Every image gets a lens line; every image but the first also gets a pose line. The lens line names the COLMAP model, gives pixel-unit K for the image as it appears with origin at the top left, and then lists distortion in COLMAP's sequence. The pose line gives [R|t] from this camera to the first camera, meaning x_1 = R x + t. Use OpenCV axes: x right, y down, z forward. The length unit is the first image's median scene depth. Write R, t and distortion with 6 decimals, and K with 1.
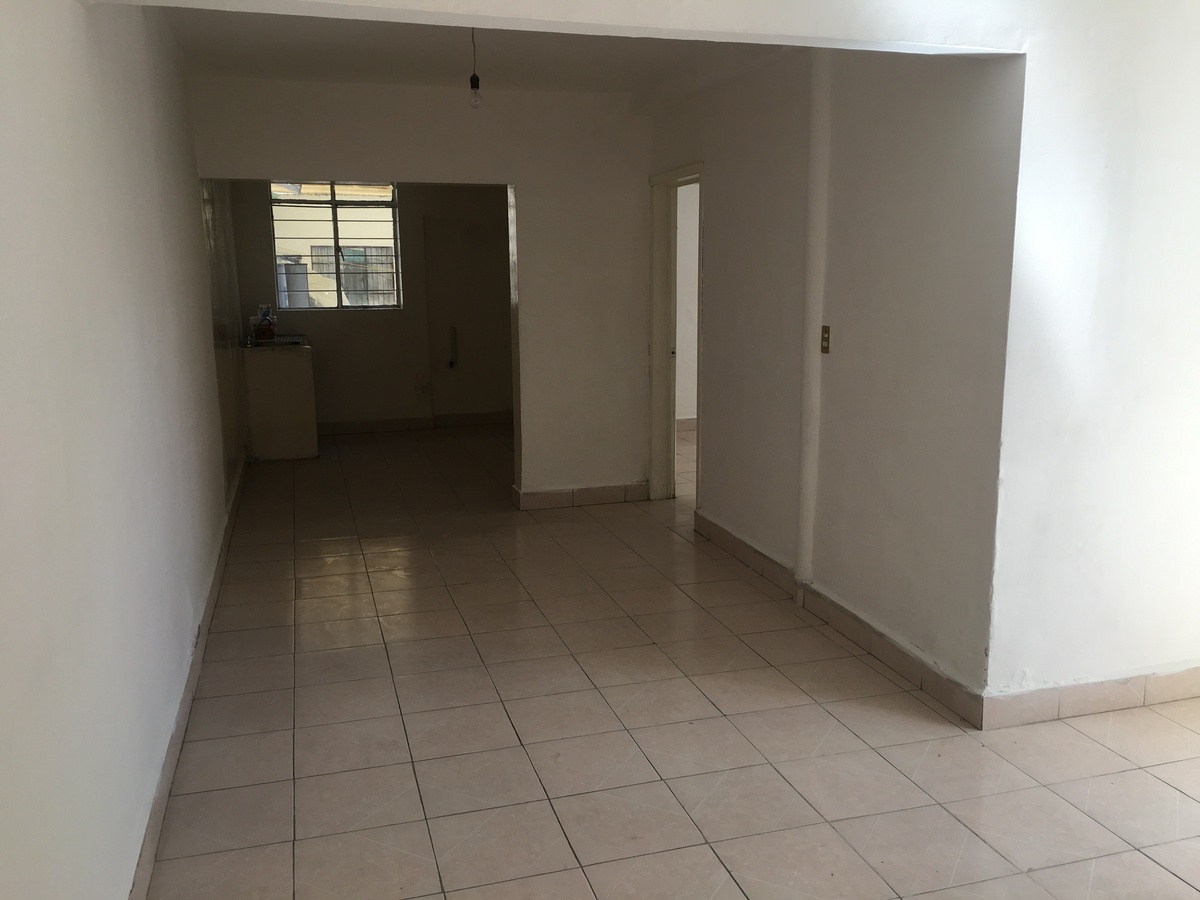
lens RADIAL K [[1021.2, 0, 600.0], [0, 1021.2, 450.0], [0, 0, 1]] dist [0.109886, -0.142464]
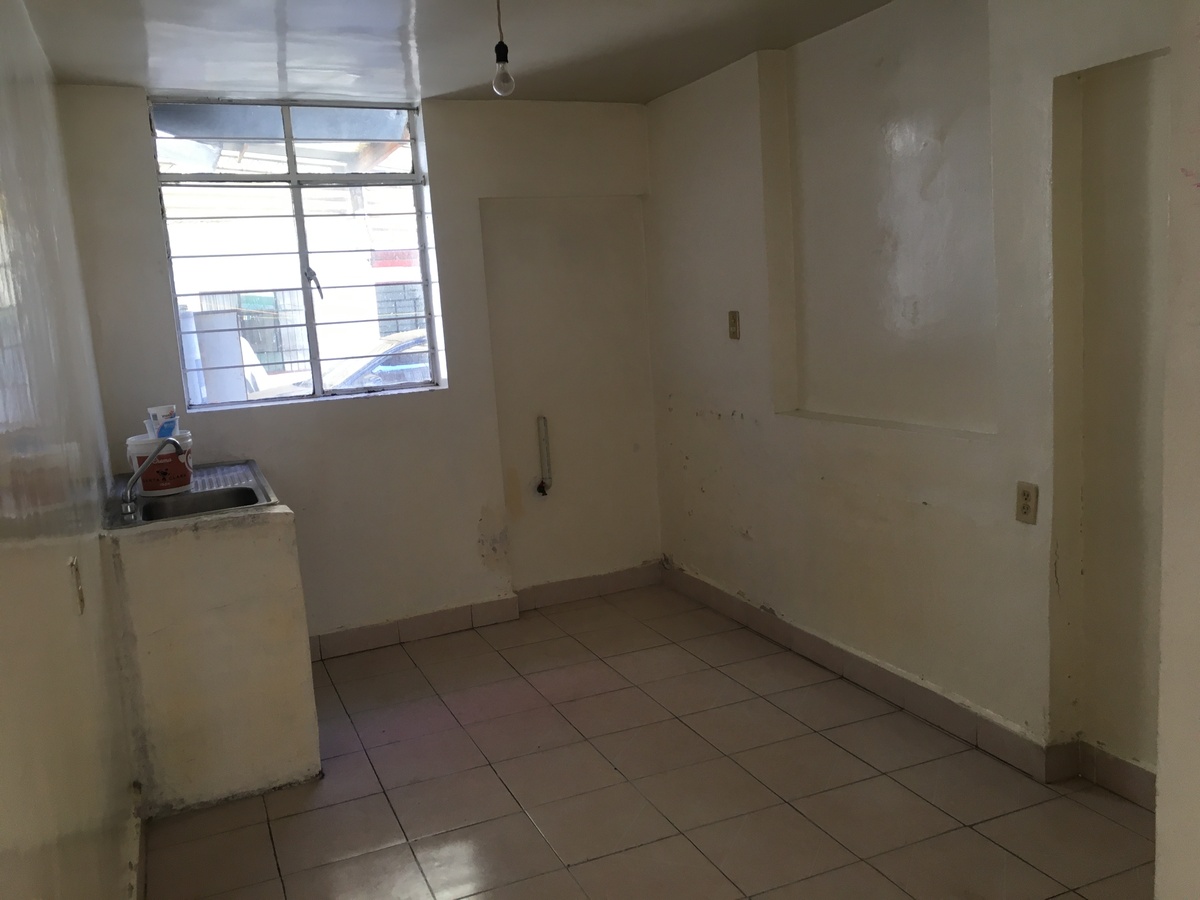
lens RADIAL K [[1021.2, 0, 600.0], [0, 1021.2, 450.0], [0, 0, 1]] dist [0.109886, -0.142464]
pose [[0.991332, -0.071138, 0.110456, -0.186905], [0.074964, 0.996708, -0.030882, -0.092693], [-0.107896, 0.038895, 0.993401, 0.536156]]
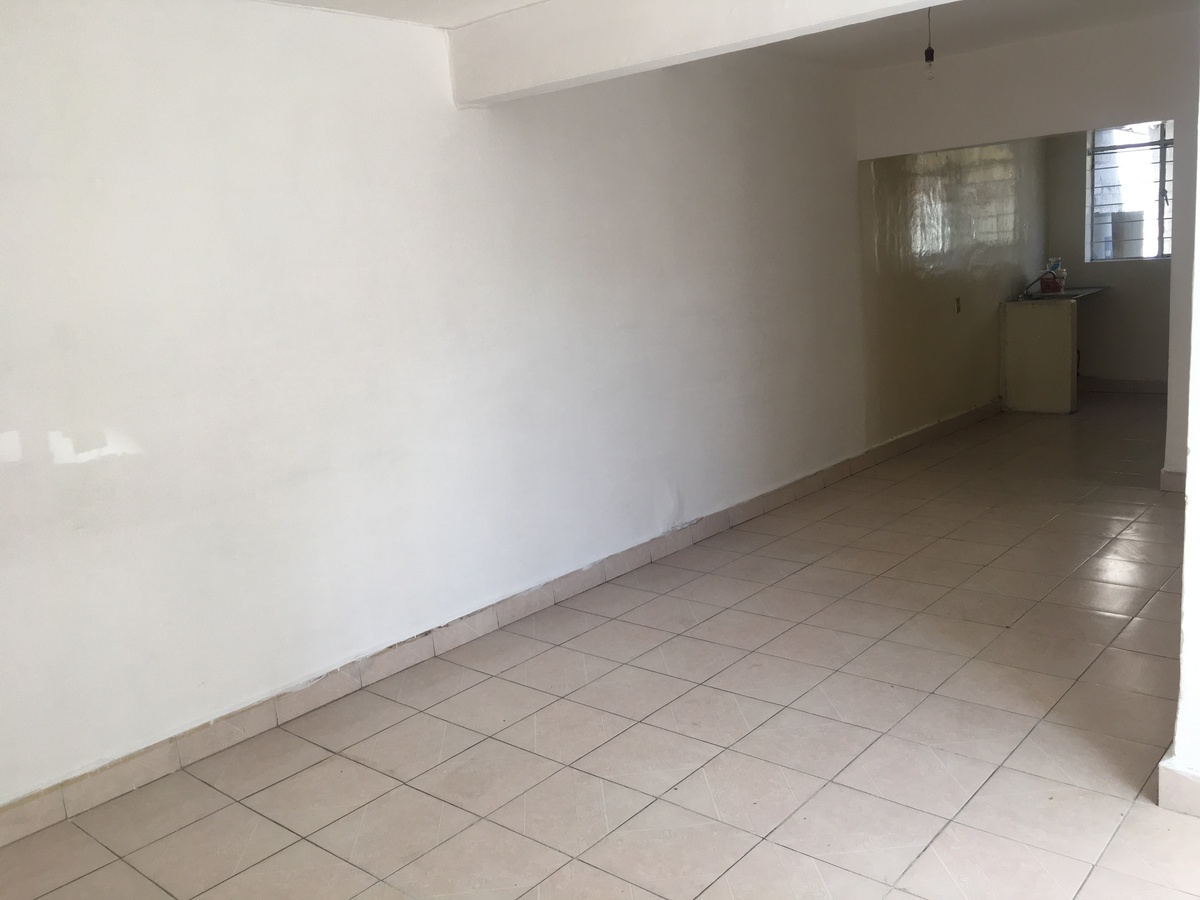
lens RADIAL K [[1021.2, 0, 600.0], [0, 1021.2, 450.0], [0, 0, 1]] dist [0.109886, -0.142464]
pose [[0.538030, 0.128567, -0.833063, 0.295531], [-0.083336, 0.991571, 0.099207, -0.017763], [0.838796, 0.016048, 0.544209, 0.075077]]
